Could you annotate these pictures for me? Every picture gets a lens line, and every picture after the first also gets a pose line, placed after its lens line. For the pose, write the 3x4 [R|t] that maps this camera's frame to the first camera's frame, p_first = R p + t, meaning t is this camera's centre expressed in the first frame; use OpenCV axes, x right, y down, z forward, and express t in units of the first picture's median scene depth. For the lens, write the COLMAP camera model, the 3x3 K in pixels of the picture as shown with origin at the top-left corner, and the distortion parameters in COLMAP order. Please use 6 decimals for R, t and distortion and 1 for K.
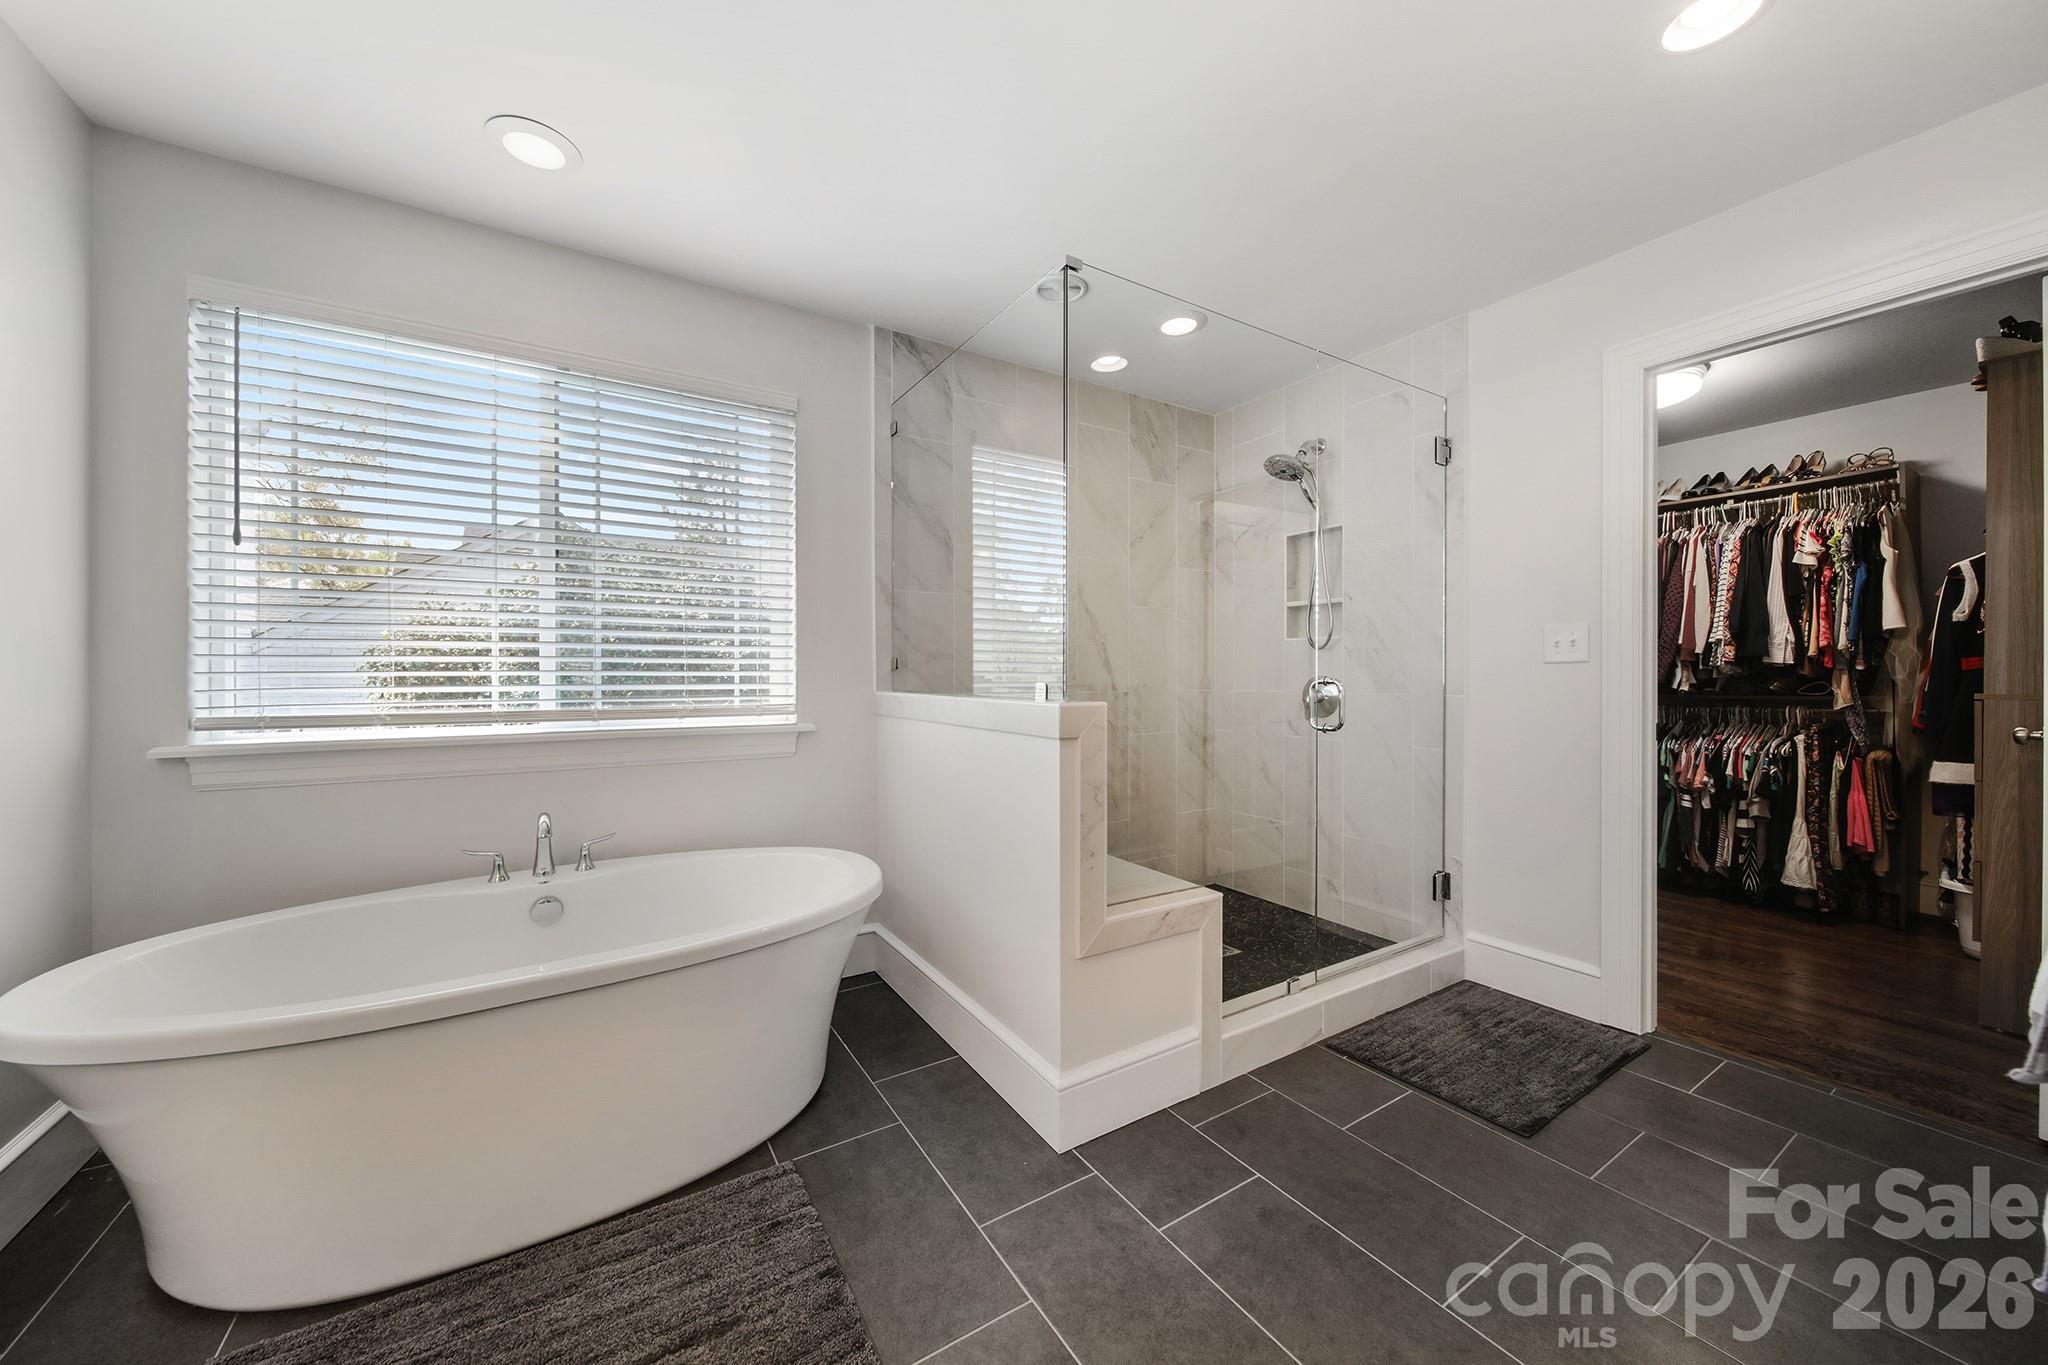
lens RADIAL K [[730.2, 0, 1032.6], [0, 730.2, 681.0], [0, 0, 1]] dist [-0.003021, -0.000860]
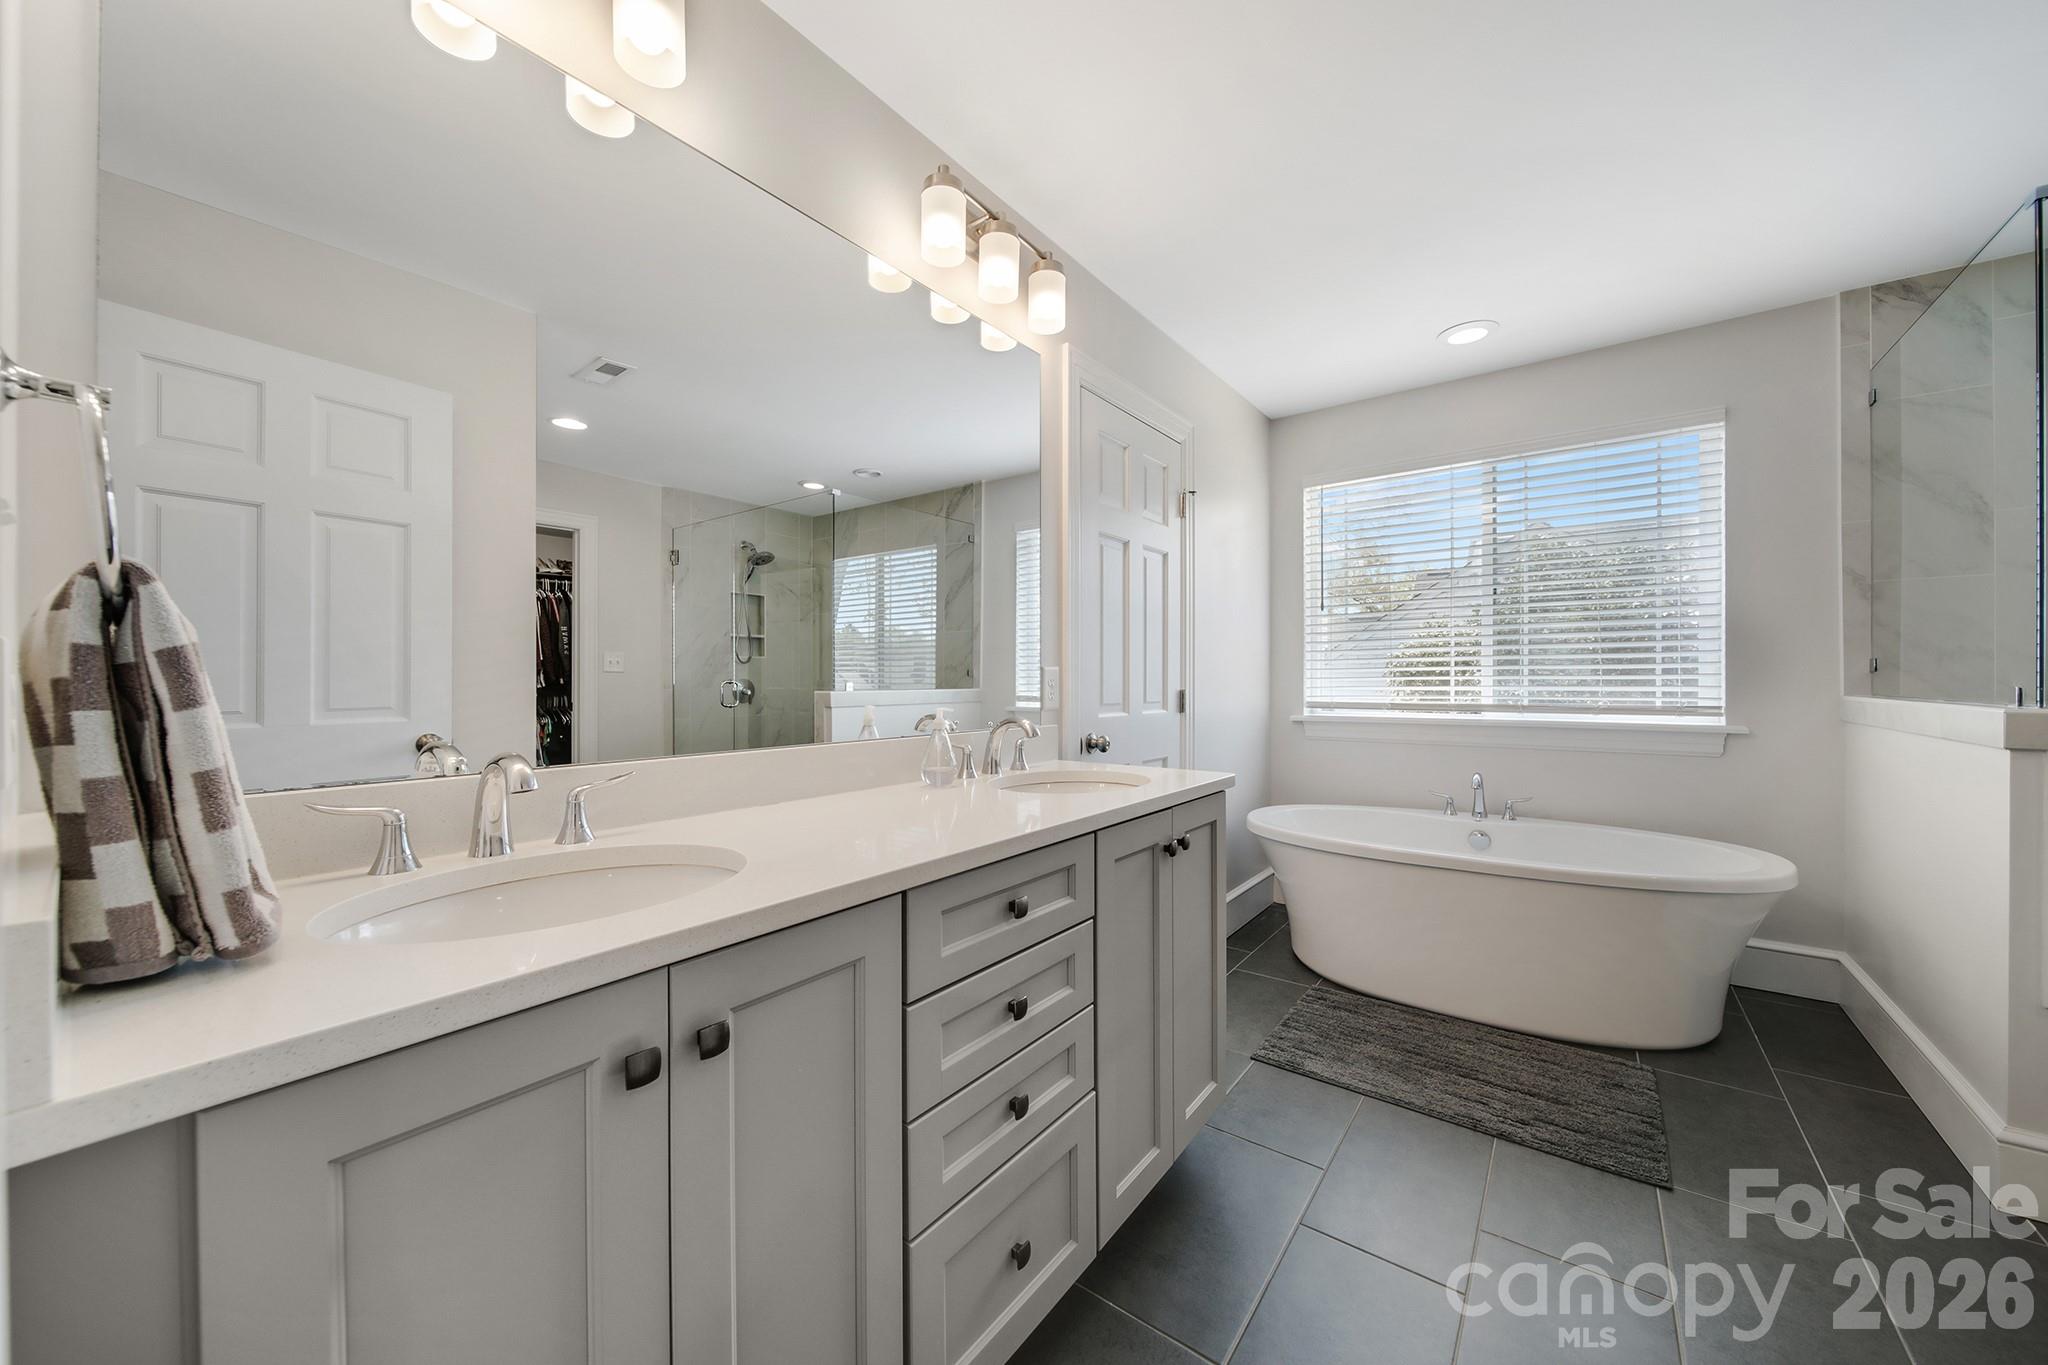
lens RADIAL K [[697.0, 0, 1020.5], [0, 697.0, 680.0], [0, 0, 1]] dist [-0.001013, -0.000369]
pose [[0.329883, -0.002826, -0.944018, 0.306501], [-0.000813, 0.999994, -0.003278, -0.001559], [0.944021, 0.001848, 0.329879, -0.291402]]
